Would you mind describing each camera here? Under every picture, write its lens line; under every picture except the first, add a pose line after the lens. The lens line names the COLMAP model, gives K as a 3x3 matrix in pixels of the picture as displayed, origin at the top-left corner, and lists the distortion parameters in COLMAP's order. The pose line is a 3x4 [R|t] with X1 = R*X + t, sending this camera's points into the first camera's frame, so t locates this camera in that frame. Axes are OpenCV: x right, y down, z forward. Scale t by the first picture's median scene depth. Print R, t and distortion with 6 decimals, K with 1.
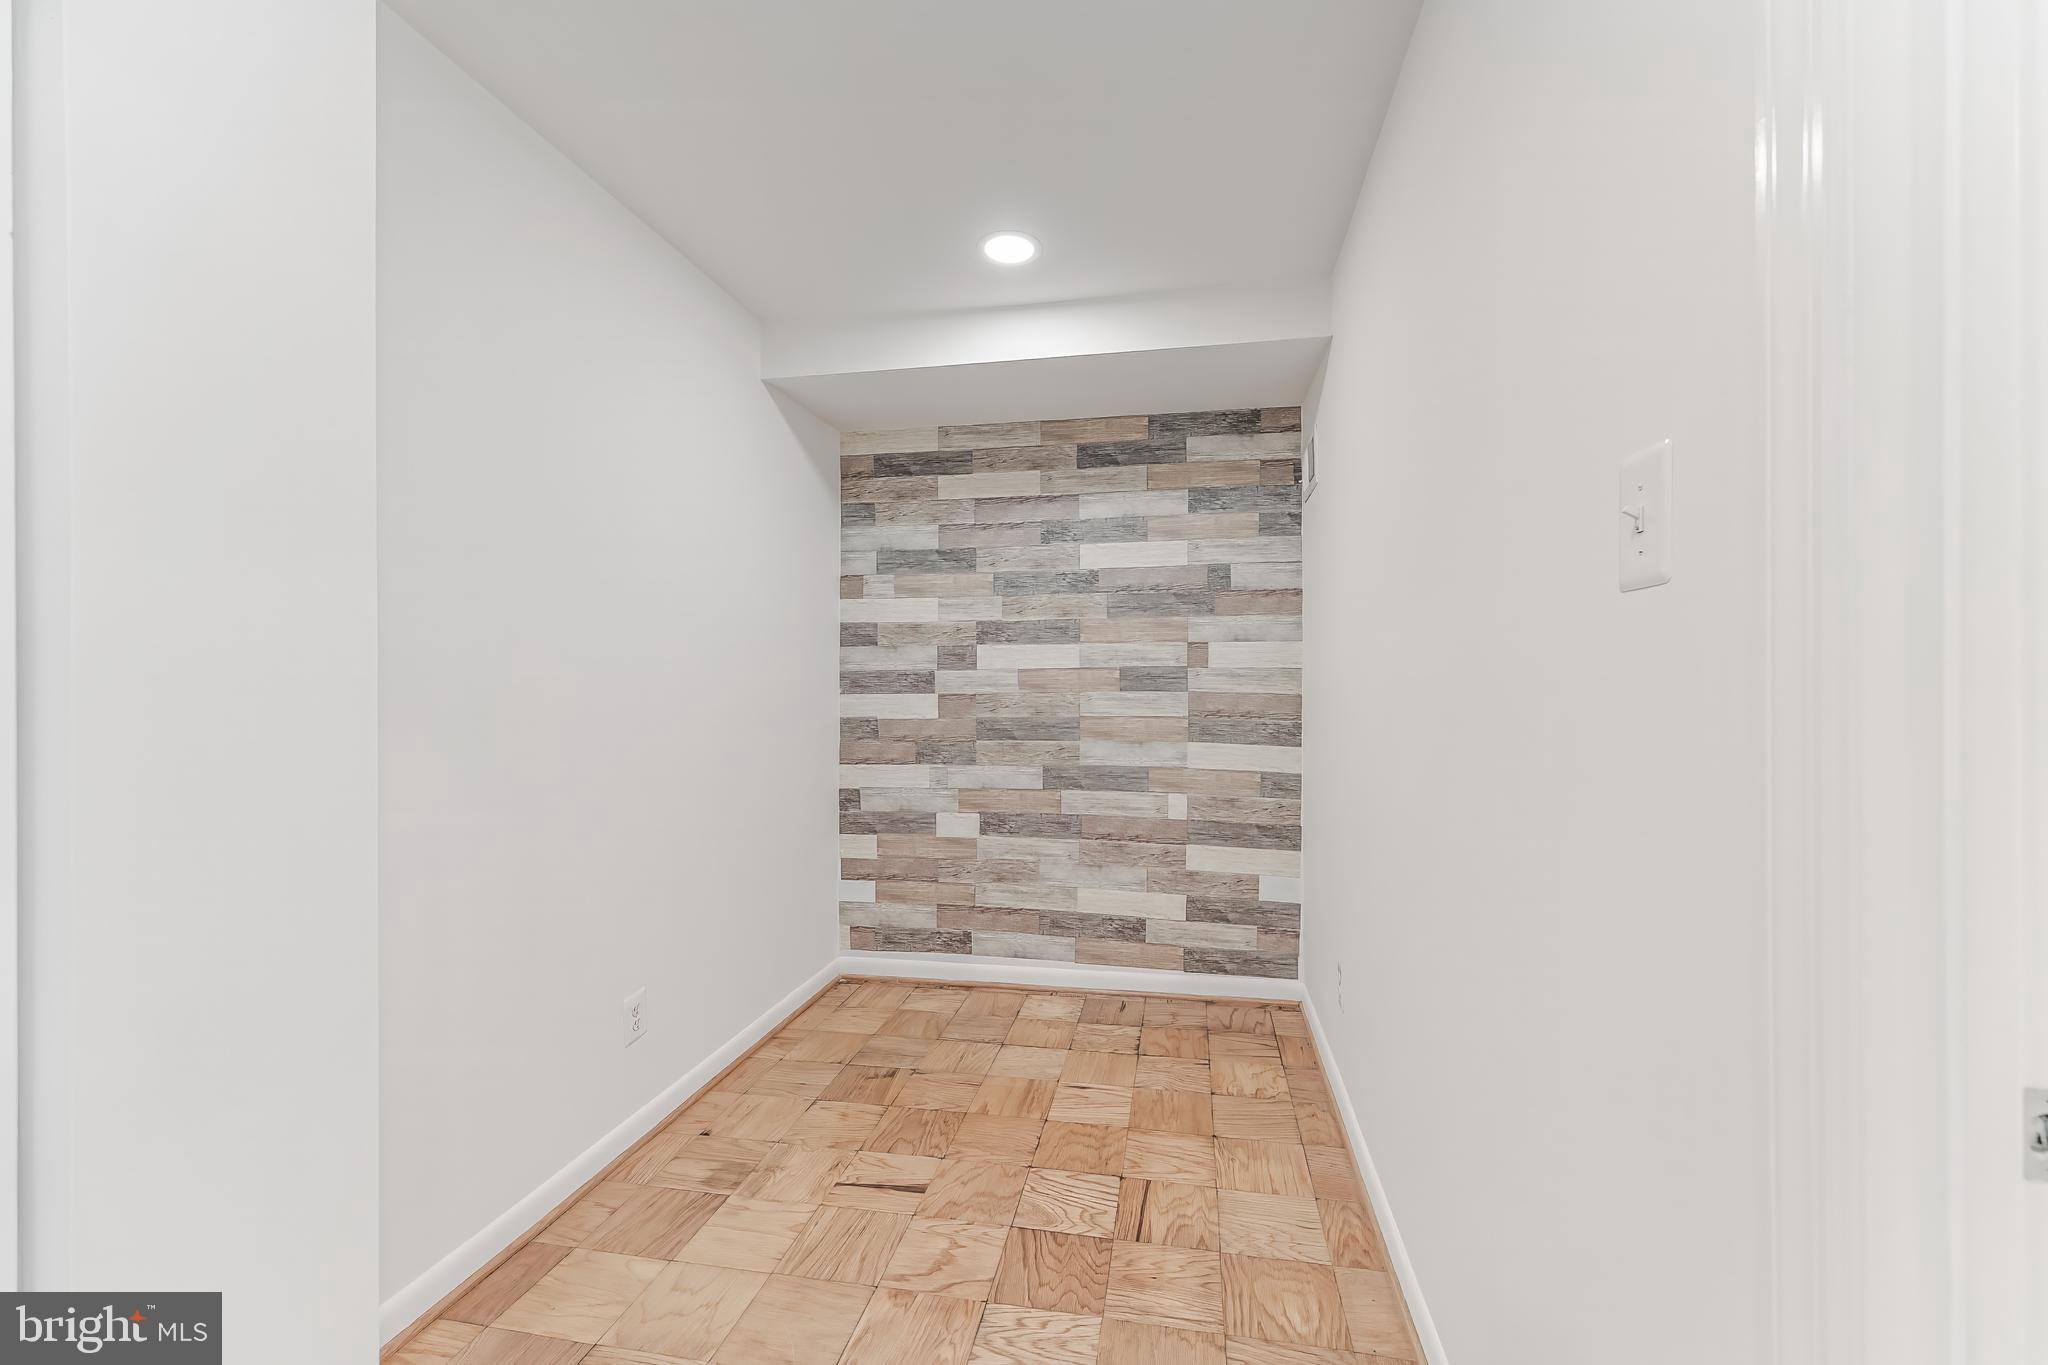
lens RADIAL K [[819.0, 0, 1064.3], [0, 819.0, 684.3], [0, 0, 1]] dist [0.005971, 0.000008]
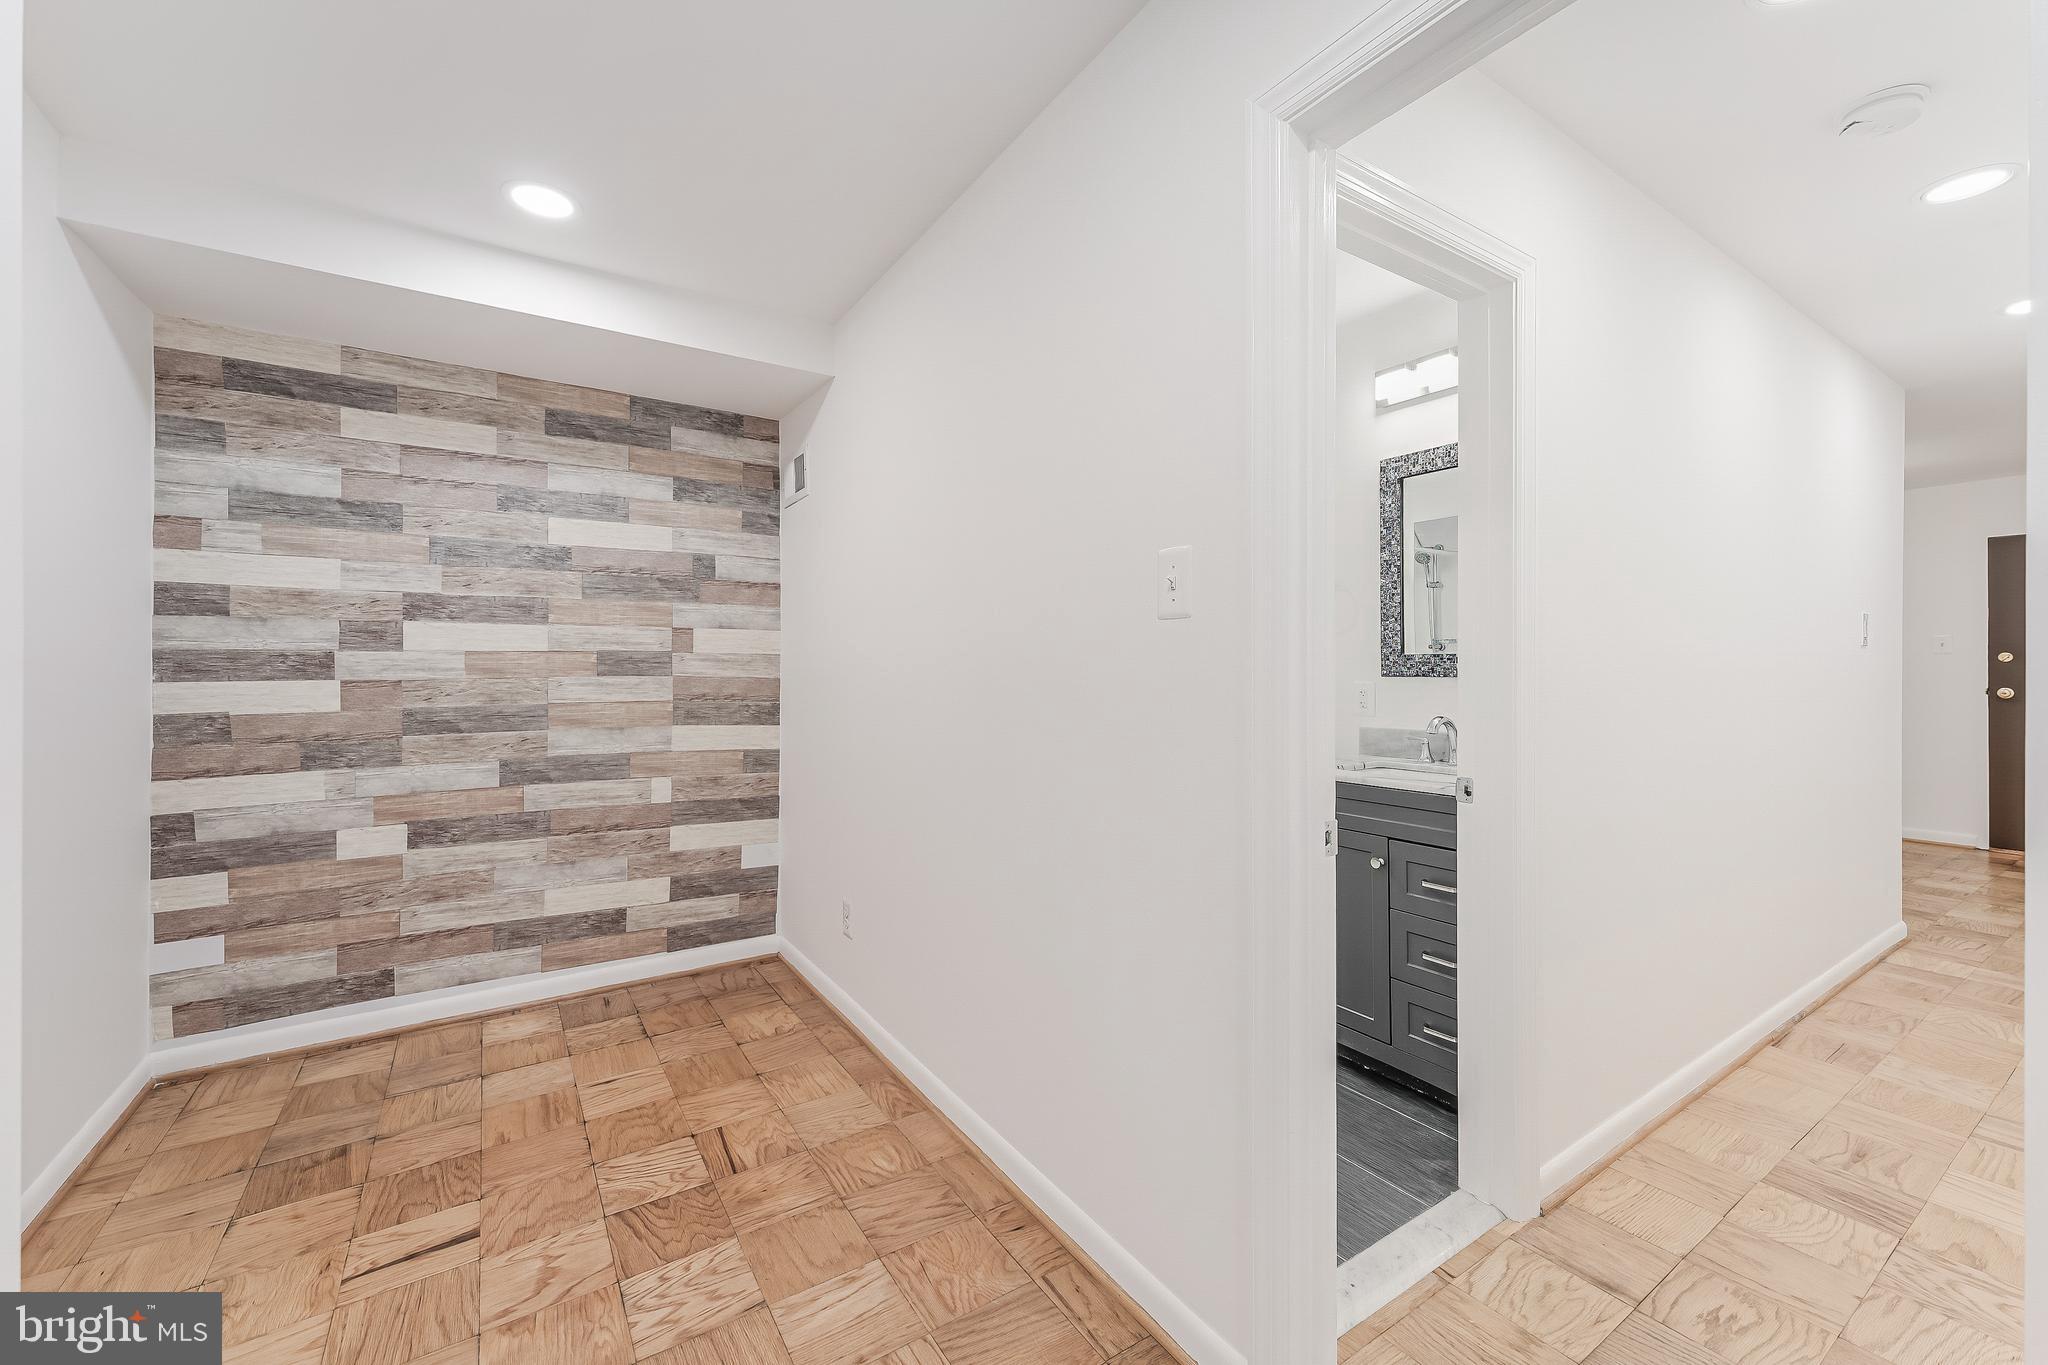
lens RADIAL K [[822.3, 0, 1026.4], [0, 822.3, 669.5], [0, 0, 1]] dist [0.001595, 0.000222]
pose [[0.716707, 0.001319, 0.697373, -0.244788], [-0.000542, 0.999999, -0.001335, 0.001809], [-0.697374, 0.000579, 0.716707, -0.039407]]
